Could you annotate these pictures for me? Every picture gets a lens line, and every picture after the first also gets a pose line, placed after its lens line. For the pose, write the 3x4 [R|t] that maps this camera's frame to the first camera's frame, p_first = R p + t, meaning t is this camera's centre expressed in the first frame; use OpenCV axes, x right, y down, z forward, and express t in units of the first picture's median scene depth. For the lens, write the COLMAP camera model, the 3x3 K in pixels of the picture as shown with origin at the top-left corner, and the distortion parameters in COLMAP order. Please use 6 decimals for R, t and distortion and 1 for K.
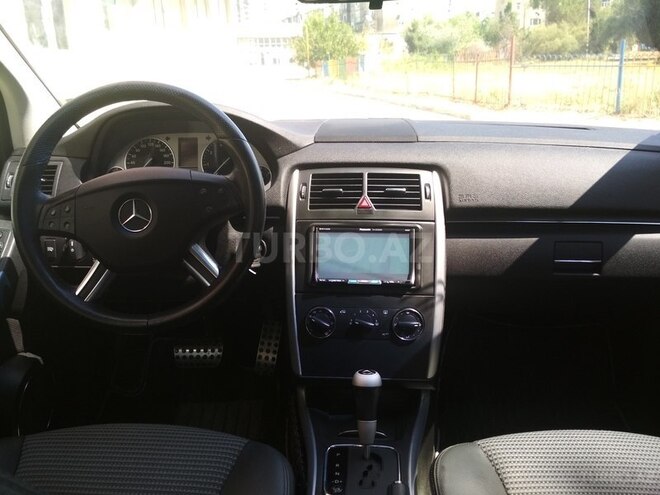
lens RADIAL K [[615.2, 0, 330.8], [0, 615.2, 248.3], [0, 0, 1]] dist [-0.000596, 0.000000]
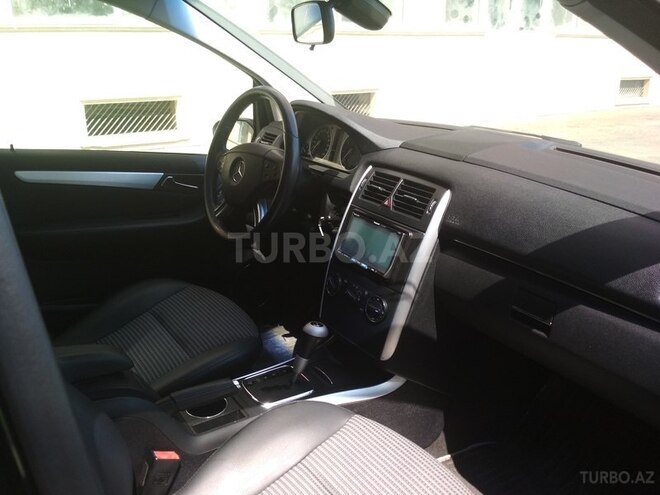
lens RADIAL K [[615.2, 0, 330.0], [0, 615.2, 247.8], [0, 0, 1]] dist [-0.000596, 0.000000]
pose [[0.614230, 0.279702, -0.737894, 0.875784], [-0.254487, 0.955328, 0.150284, -0.138131], [0.746965, 0.095476, 0.657972, 0.145887]]
